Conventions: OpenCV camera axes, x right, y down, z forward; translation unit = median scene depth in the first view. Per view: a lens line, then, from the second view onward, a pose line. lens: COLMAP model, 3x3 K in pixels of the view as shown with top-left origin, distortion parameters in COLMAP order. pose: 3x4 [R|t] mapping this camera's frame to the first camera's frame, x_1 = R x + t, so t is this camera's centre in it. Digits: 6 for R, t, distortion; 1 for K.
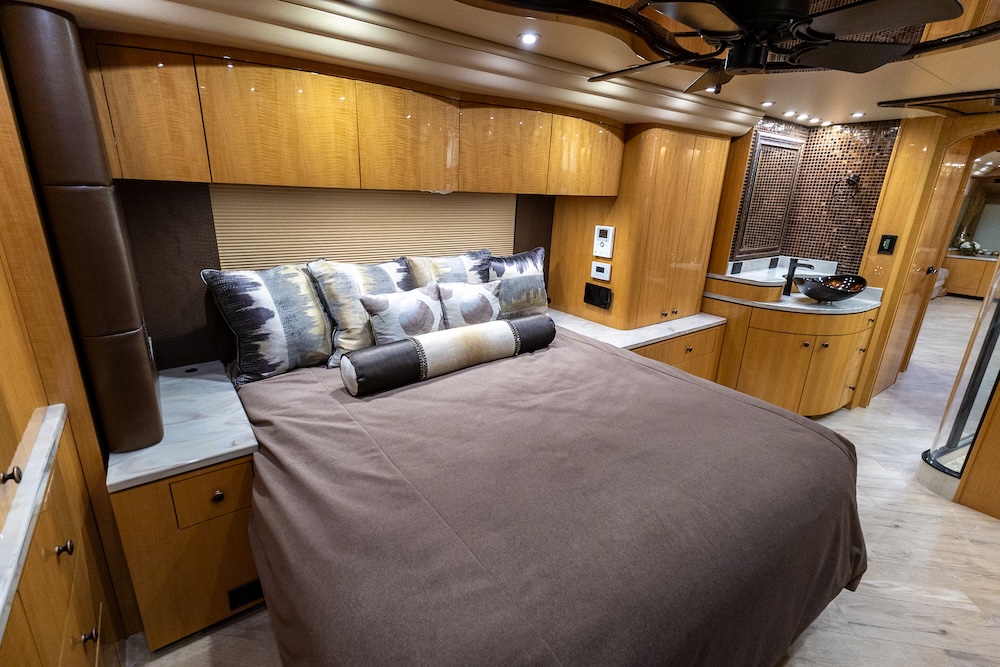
lens RADIAL K [[457.7, 0, 492.0], [0, 457.7, 333.0], [0, 0, 1]] dist [0.029887, -0.008598]
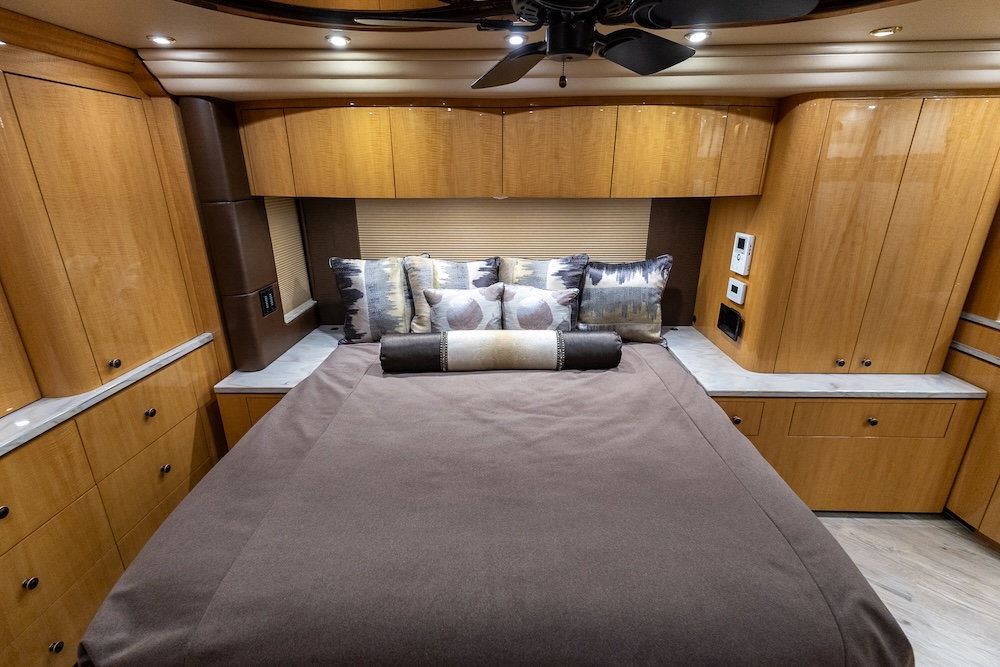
lens RADIAL K [[458.5, 0, 494.3], [0, 458.5, 331.6], [0, 0, 1]] dist [0.029530, -0.011048]
pose [[0.790066, 0.165946, -0.590134, 0.490590], [-0.155469, 0.985431, 0.068962, -0.072448], [0.592980, 0.037263, 0.804354, 0.160541]]
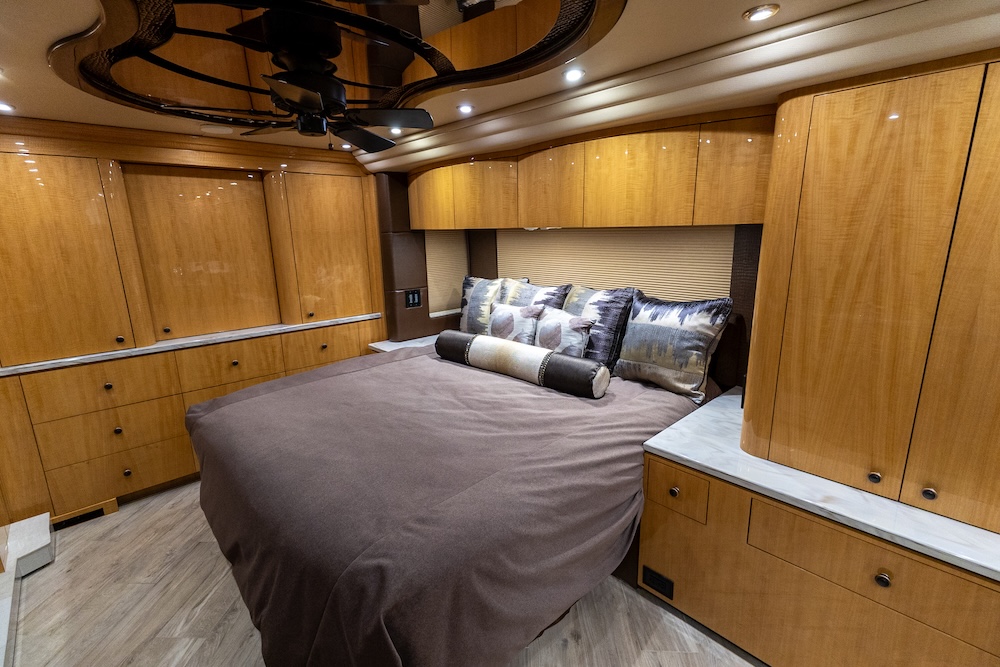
lens RADIAL K [[457.7, 0, 492.0], [0, 457.7, 333.0], [0, 0, 1]] dist [0.029887, -0.008598]
pose [[0.107150, 0.192126, -0.975503, 0.999752], [-0.274868, 0.948636, 0.156643, -0.189506], [0.955493, 0.251351, 0.154455, 0.714752]]
